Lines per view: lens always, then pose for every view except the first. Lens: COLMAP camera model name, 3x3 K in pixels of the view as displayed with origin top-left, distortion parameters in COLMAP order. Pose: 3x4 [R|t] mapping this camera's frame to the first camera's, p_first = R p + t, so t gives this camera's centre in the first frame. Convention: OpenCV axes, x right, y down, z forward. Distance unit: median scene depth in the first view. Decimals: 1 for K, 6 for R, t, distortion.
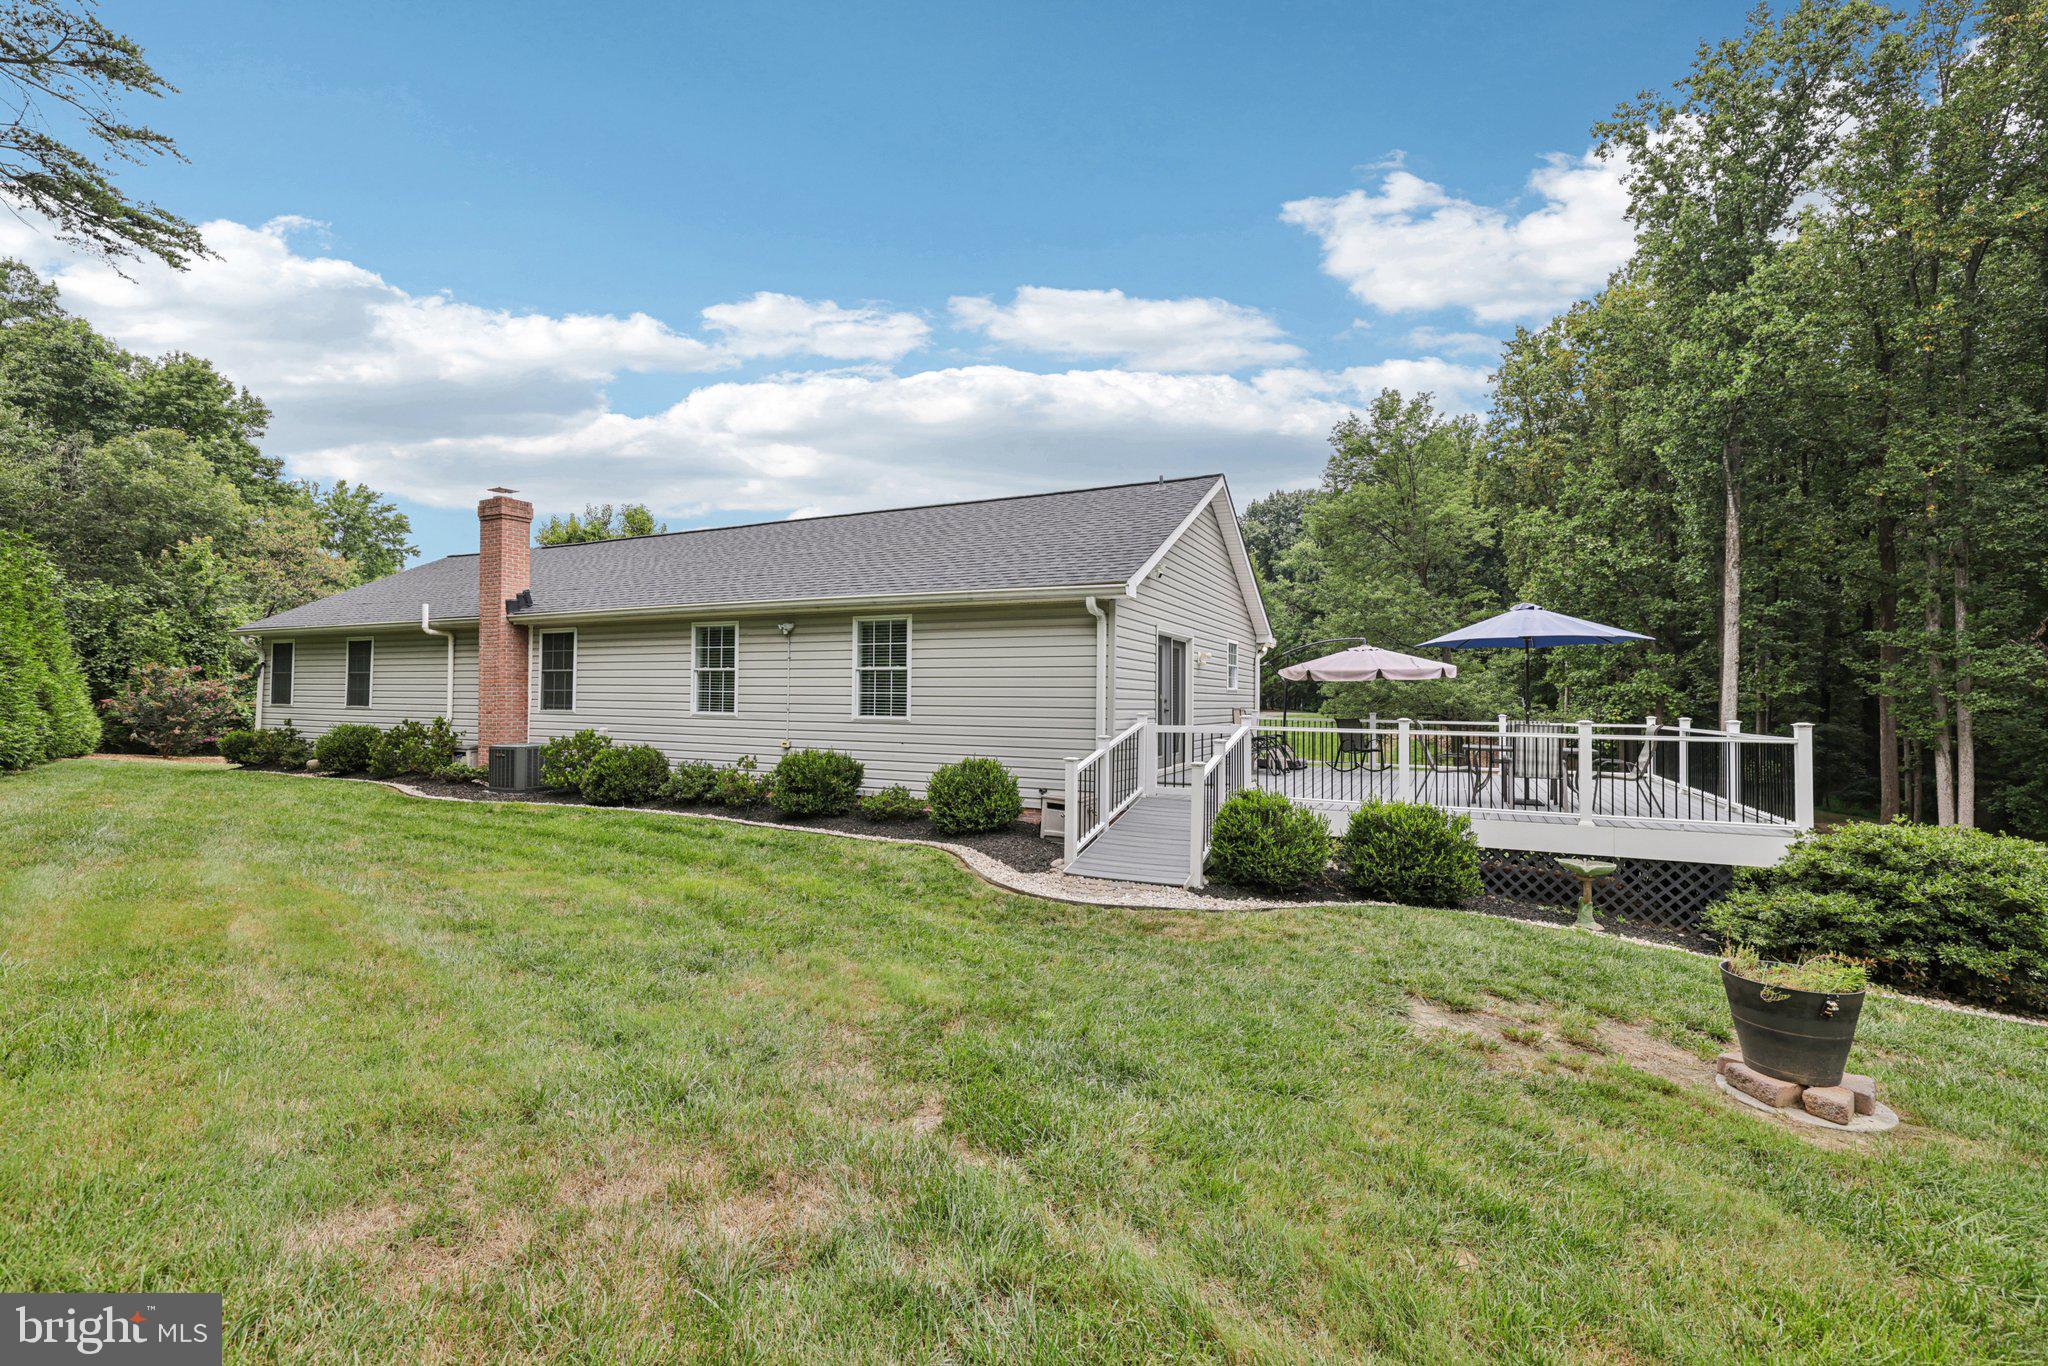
lens RADIAL K [[902.9, 0, 1019.1], [0, 902.9, 697.9], [0, 0, 1]] dist [0.006620, -0.000121]
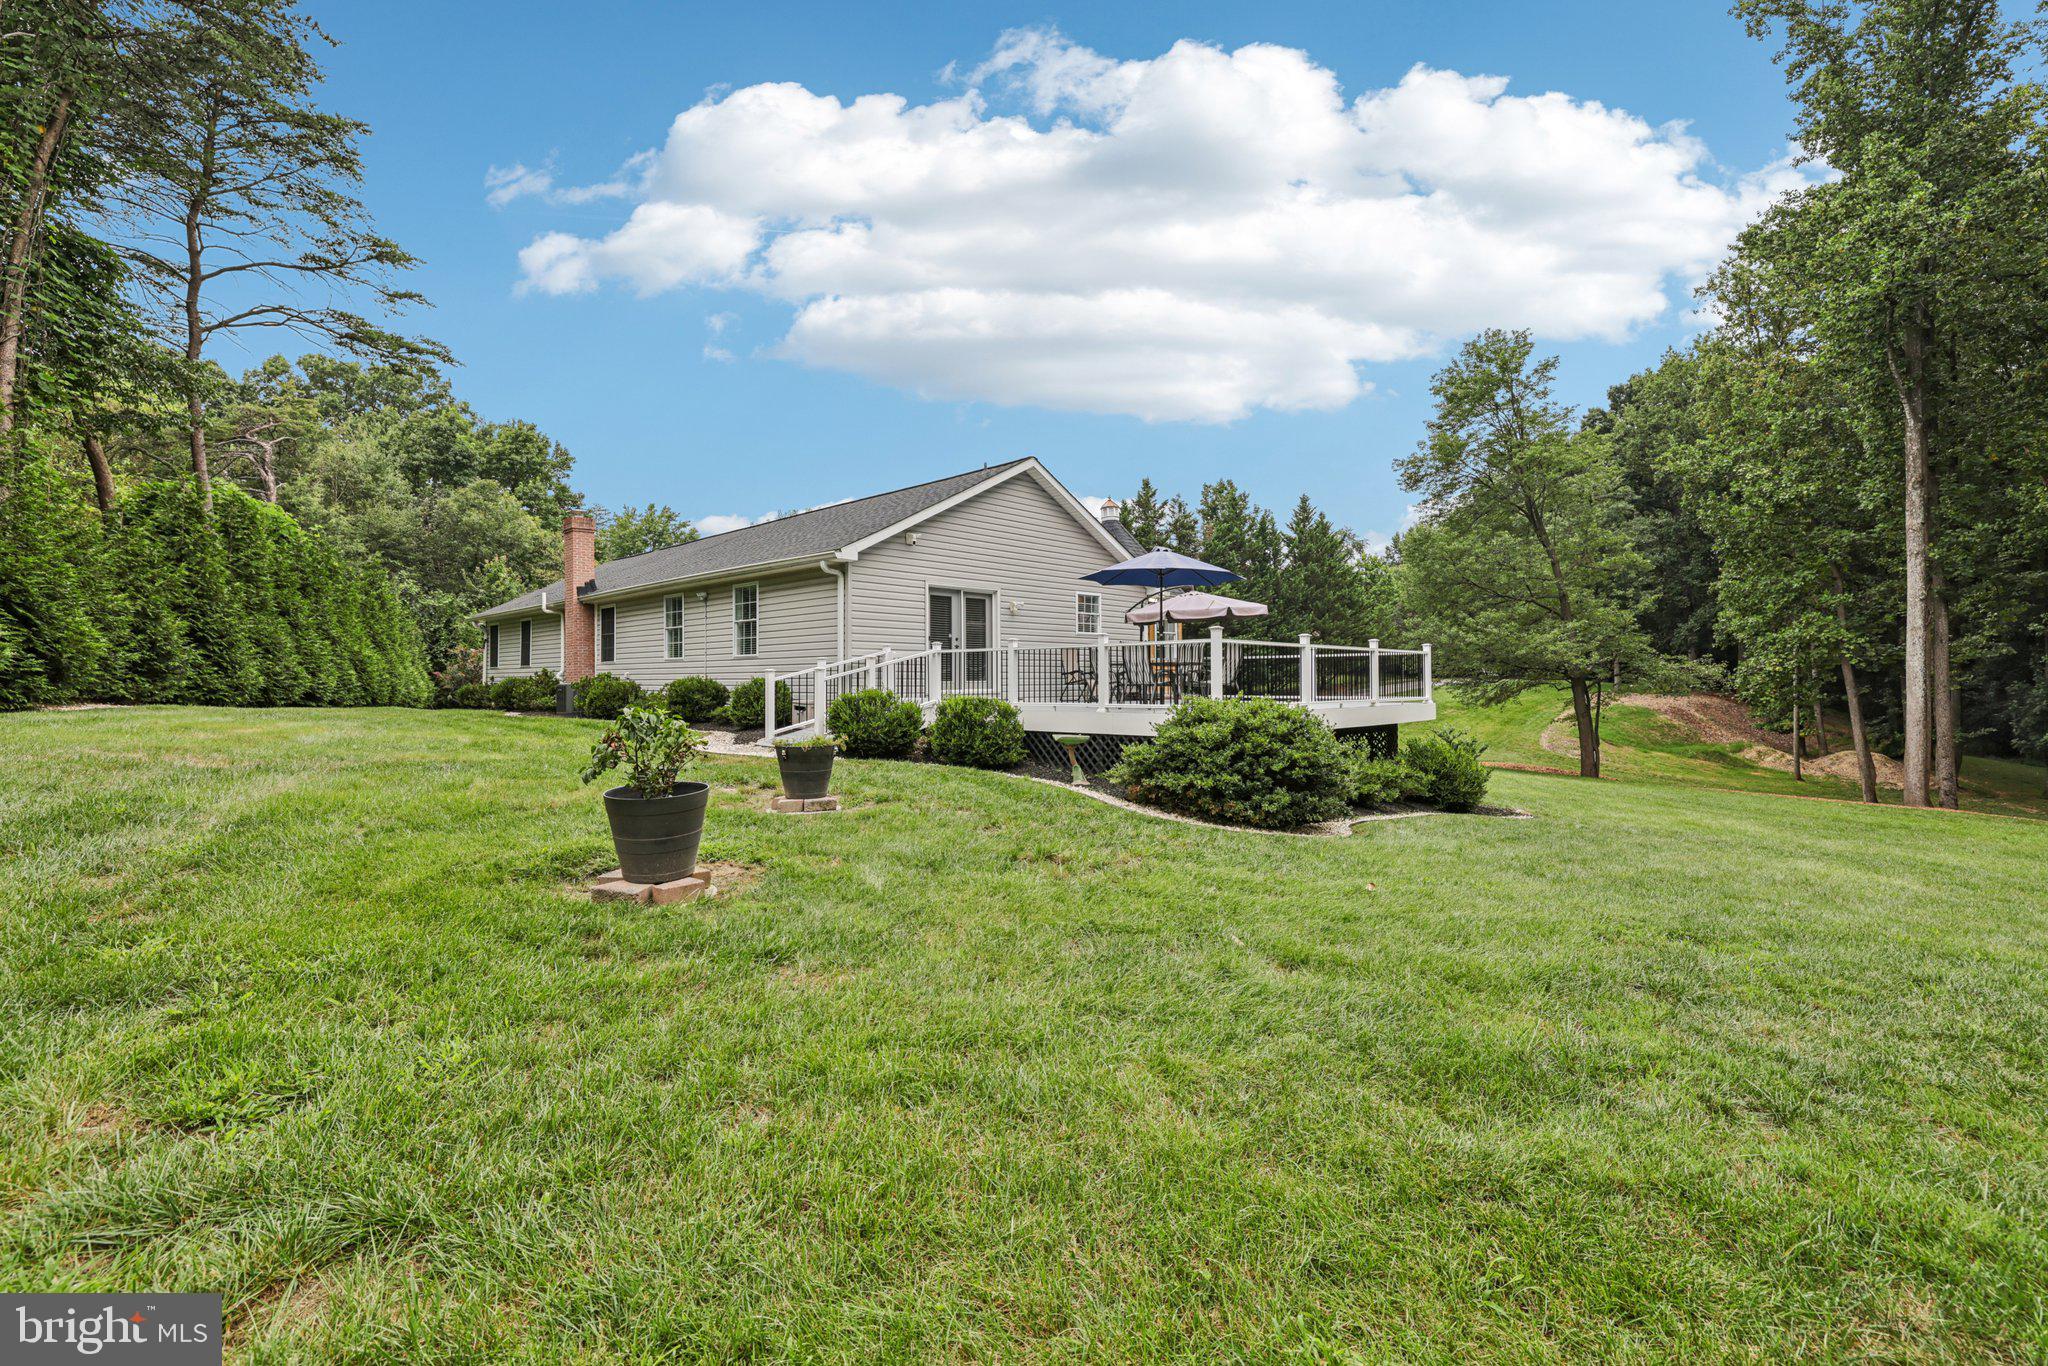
lens RADIAL K [[902.9, 0, 1016.9], [0, 902.9, 684.6], [0, 0, 1]] dist [0.006620, -0.000121]
pose [[0.954021, -0.015076, -0.299360, 0.271954], [0.017097, 0.999845, 0.004135, 0.027795], [0.299251, -0.009063, 0.954131, -0.090044]]
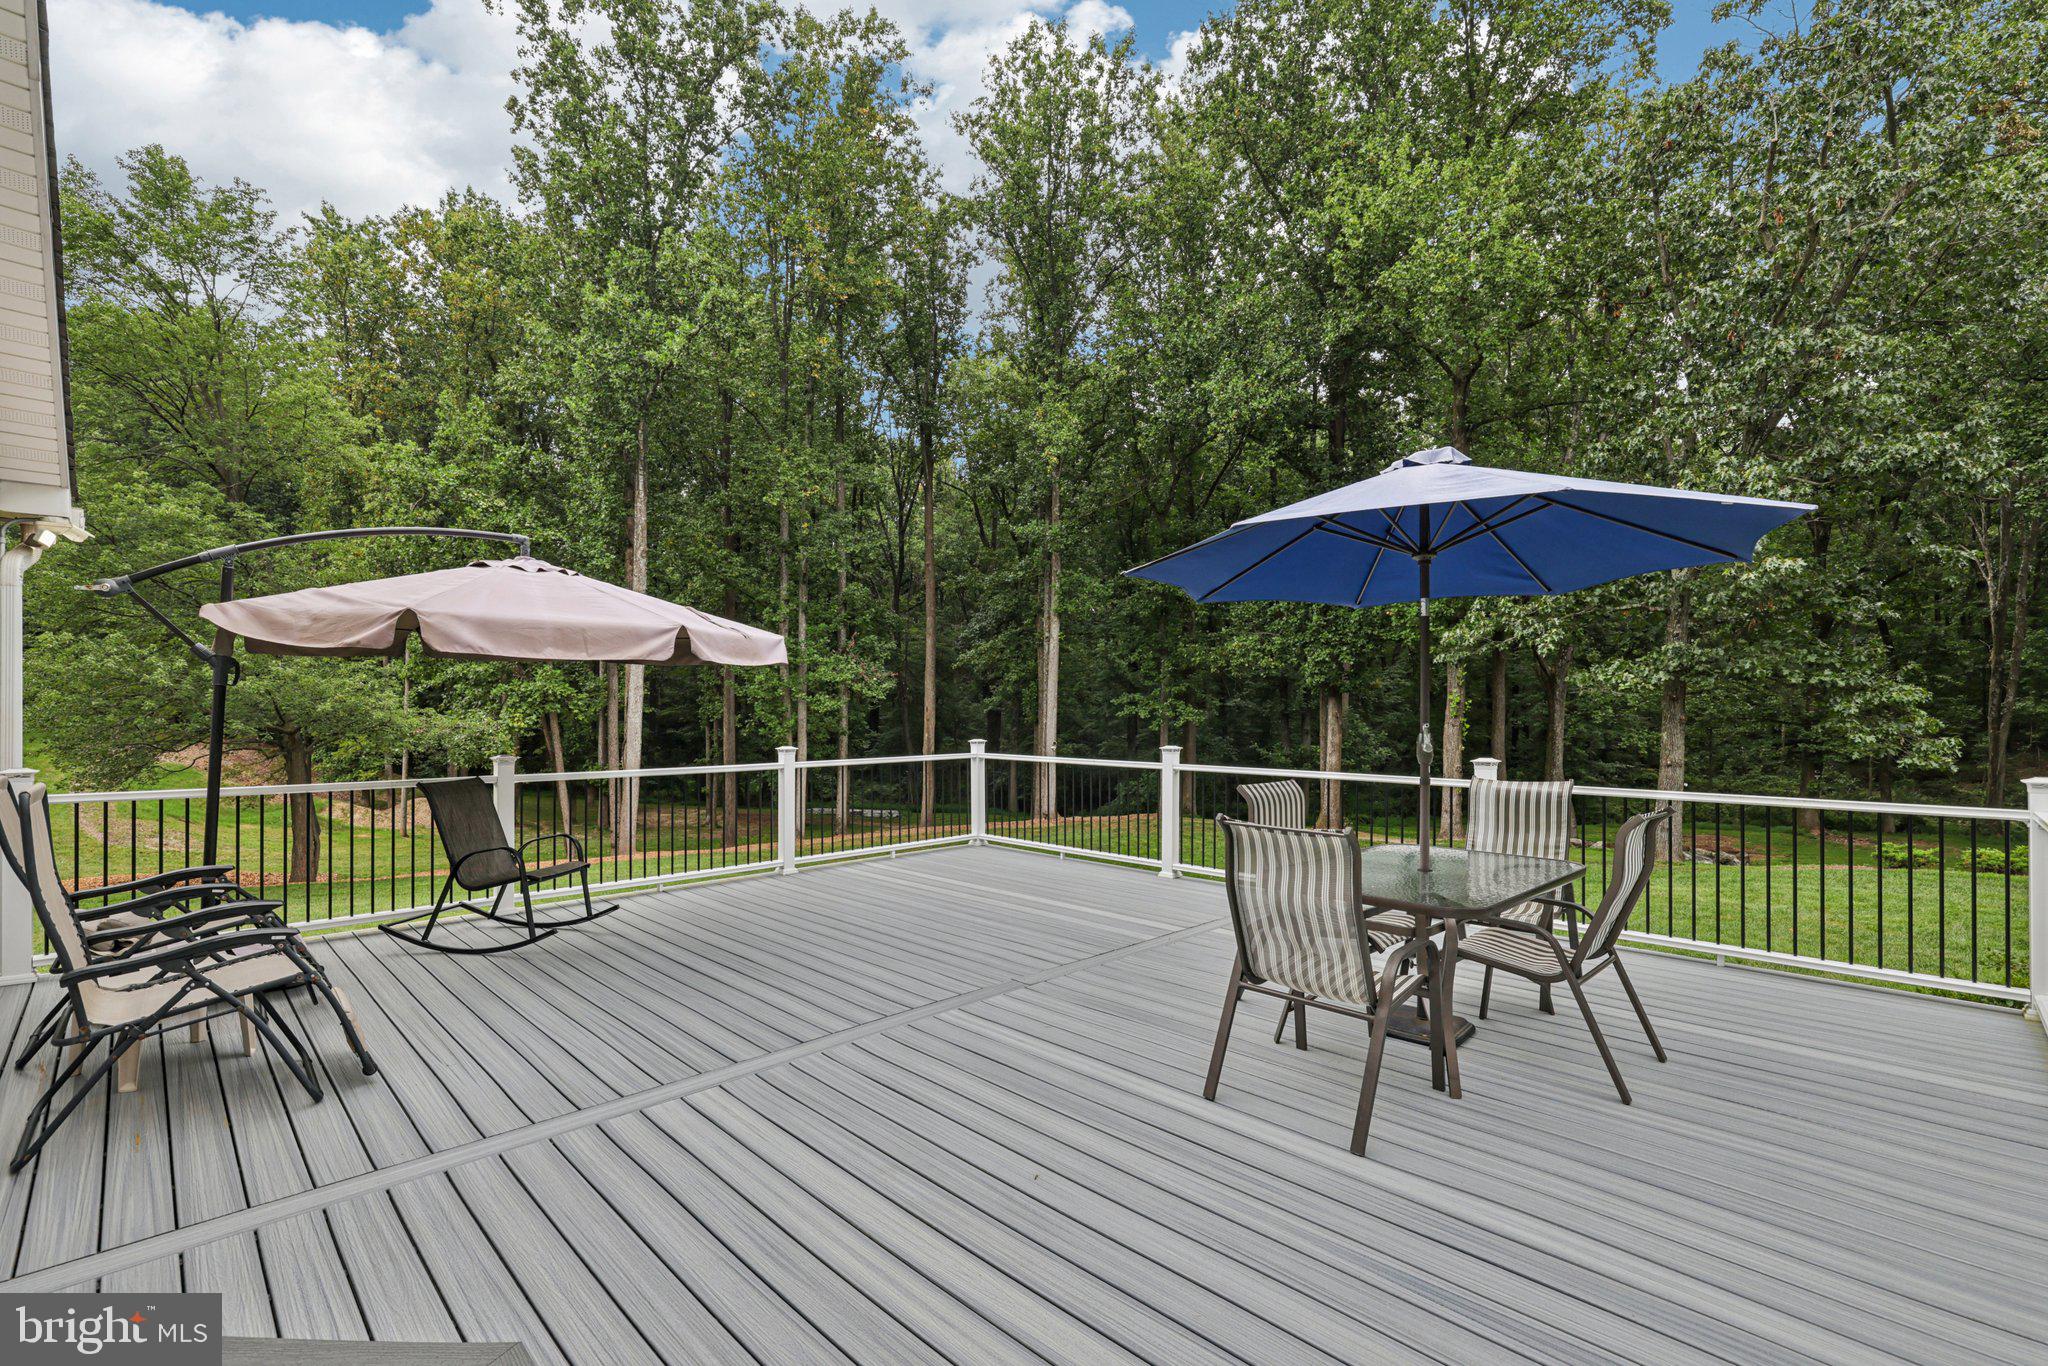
lens RADIAL K [[902.9, 0, 1031.9], [0, 902.9, 696.3], [0, 0, 1]] dist [0.006620, -0.000121]
pose [[0.333059, 0.000474, 0.942906, 0.069987], [-0.000398, 1.000000, -0.000362, -0.003250], [-0.942906, -0.000254, 0.333059, 0.380787]]
